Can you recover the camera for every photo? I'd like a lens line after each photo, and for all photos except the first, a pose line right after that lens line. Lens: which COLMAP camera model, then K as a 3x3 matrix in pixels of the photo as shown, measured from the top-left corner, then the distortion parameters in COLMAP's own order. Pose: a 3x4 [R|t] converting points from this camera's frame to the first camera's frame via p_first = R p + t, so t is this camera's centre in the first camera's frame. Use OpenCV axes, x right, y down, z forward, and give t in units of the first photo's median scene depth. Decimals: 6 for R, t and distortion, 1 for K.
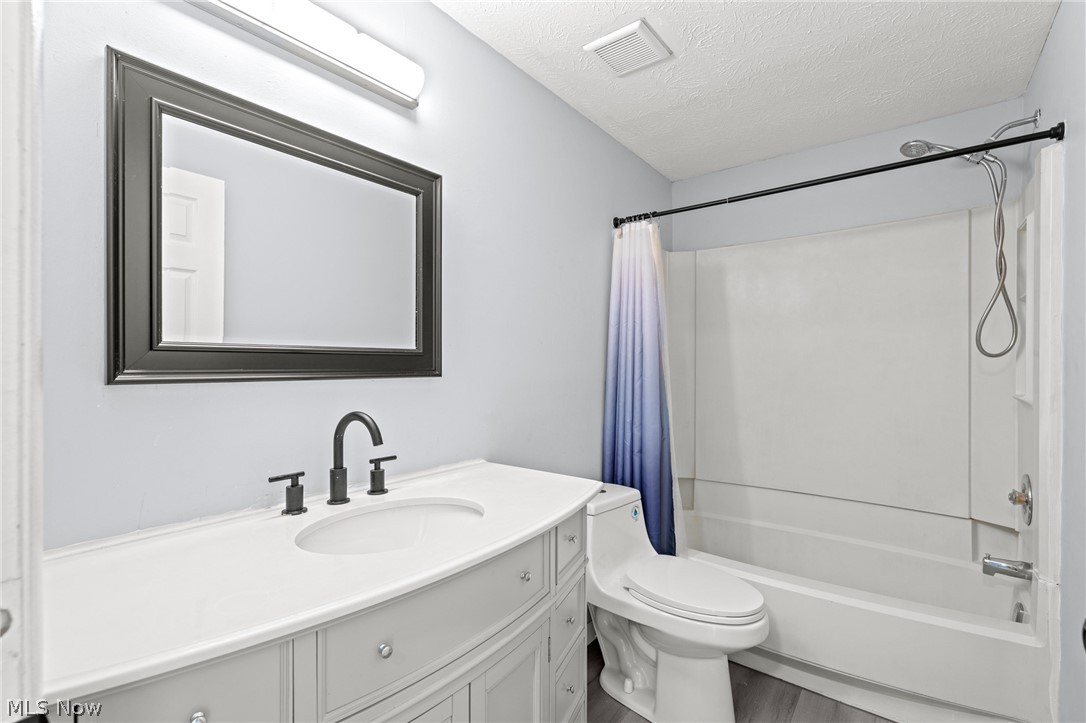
lens RADIAL K [[486.9, 0, 542.3], [0, 486.9, 365.8], [0, 0, 1]] dist [-0.000193, -0.000143]
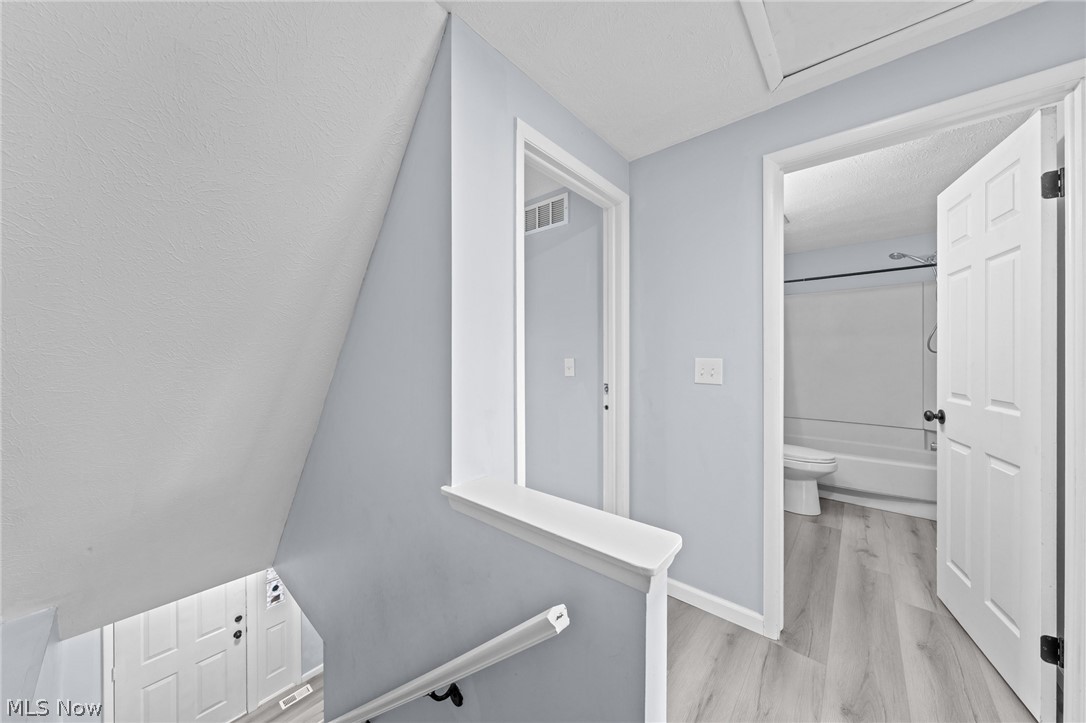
lens RADIAL K [[368.8, 0, 542.0], [0, 368.8, 360.1], [0, 0, 1]] dist [-0.000820, -0.000051]
pose [[0.998674, -0.001668, -0.051448, -0.764368], [0.001671, 0.999999, 0.000019, 0.012531], [0.051448, -0.000105, 0.998676, -0.755334]]
